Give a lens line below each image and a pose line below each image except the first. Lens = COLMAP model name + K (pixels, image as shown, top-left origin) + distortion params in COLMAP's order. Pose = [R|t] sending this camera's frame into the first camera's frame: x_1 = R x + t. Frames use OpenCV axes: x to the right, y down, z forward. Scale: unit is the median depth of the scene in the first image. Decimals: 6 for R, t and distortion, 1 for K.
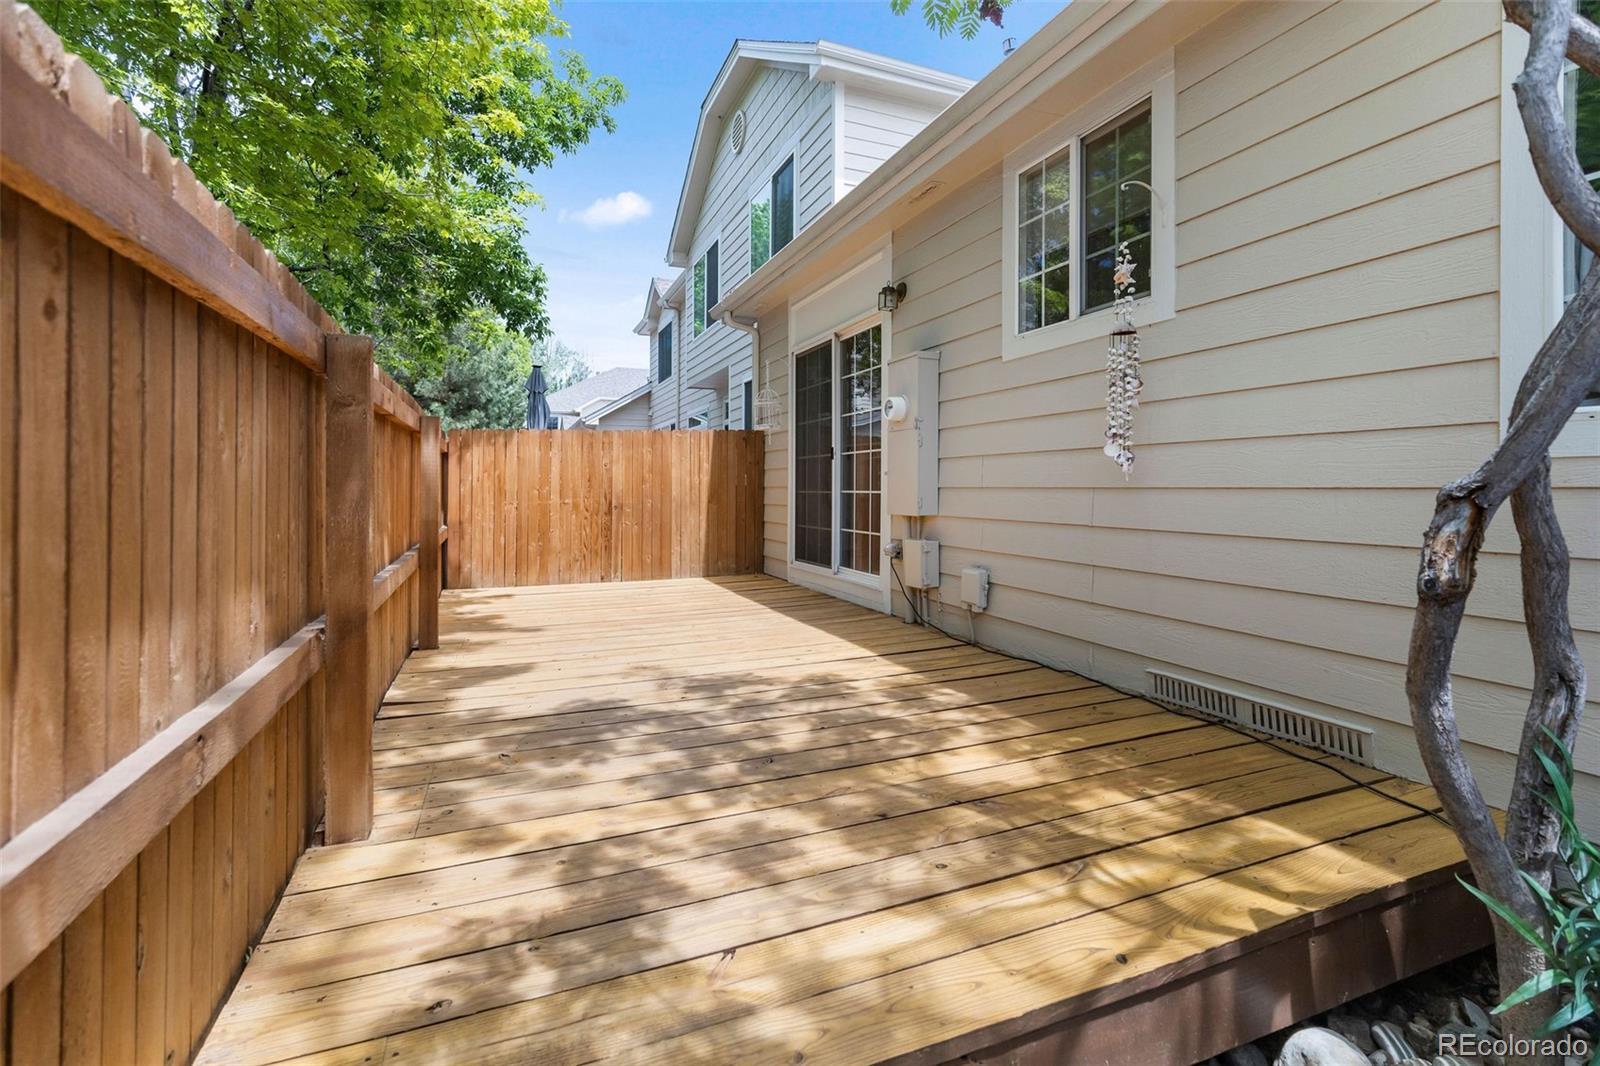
lens RADIAL K [[722.4, 0, 795.9], [0, 722.4, 493.0], [0, 0, 1]] dist [-0.001290, -0.000096]
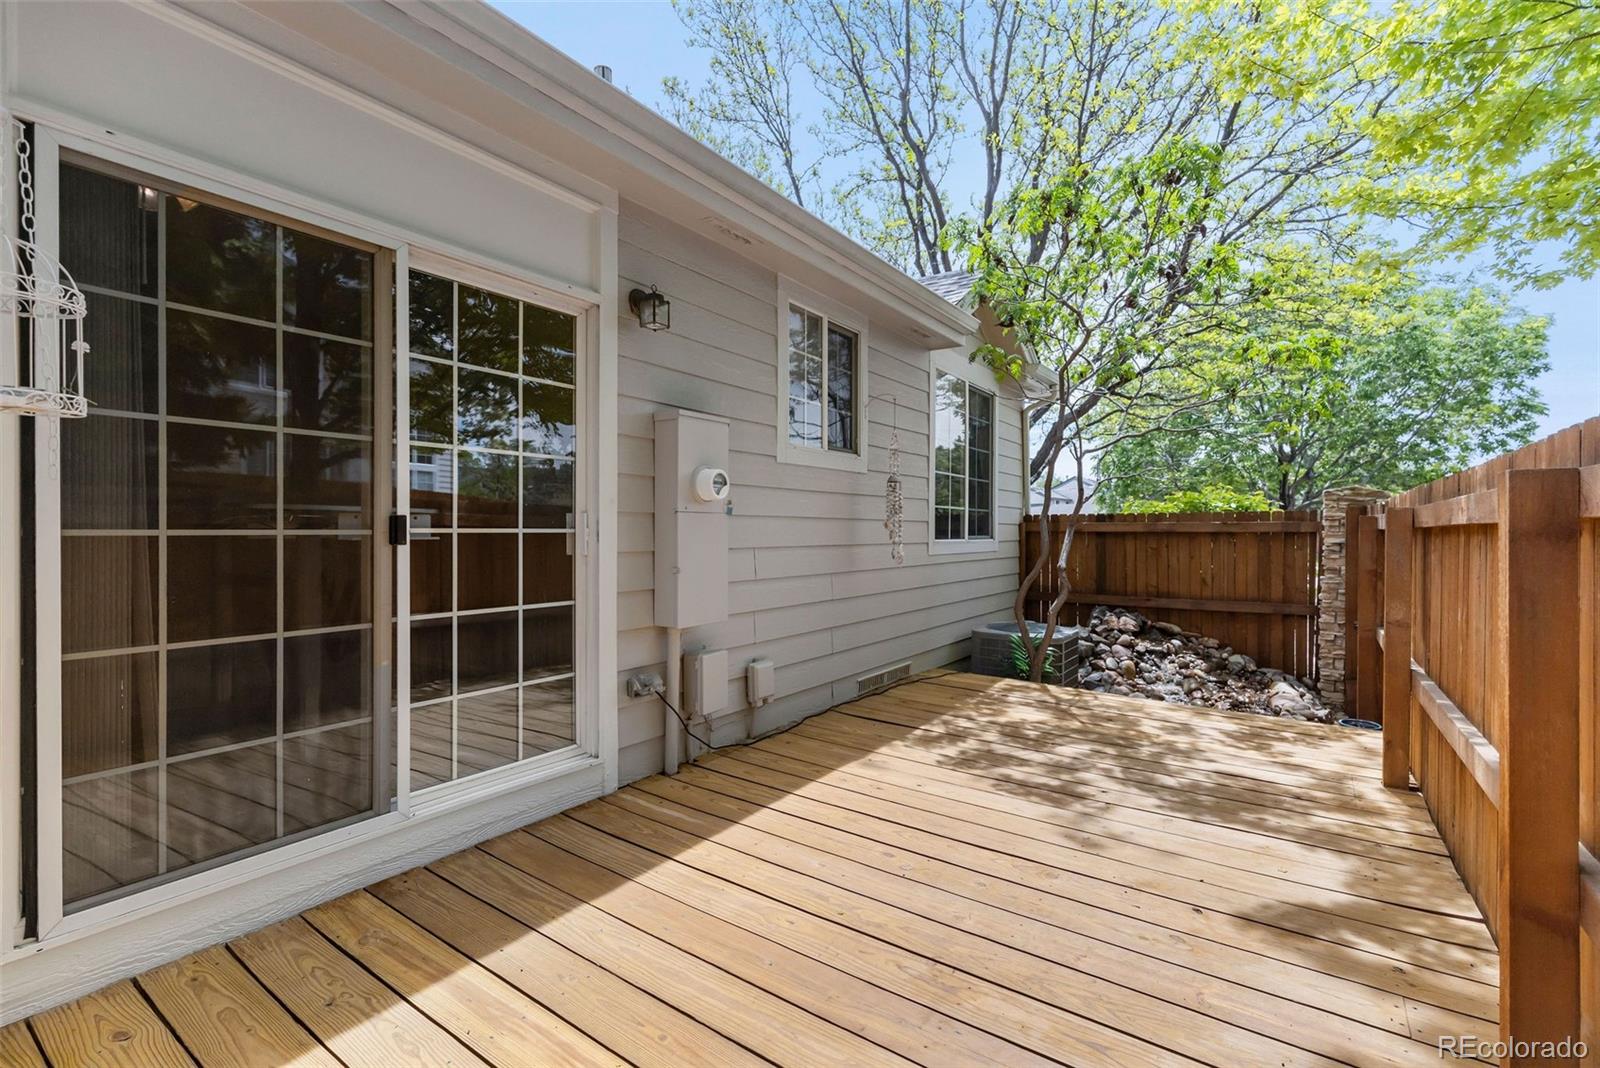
lens RADIAL K [[718.7, 0, 792.6], [0, 718.7, 528.7], [0, 0, 1]] dist [0.004420, 0.000306]
pose [[-0.534825, 0.002807, 0.844958, -0.984200], [-0.004026, 0.999975, -0.005870, -0.111751], [-0.844953, -0.006541, -0.534800, 2.383276]]
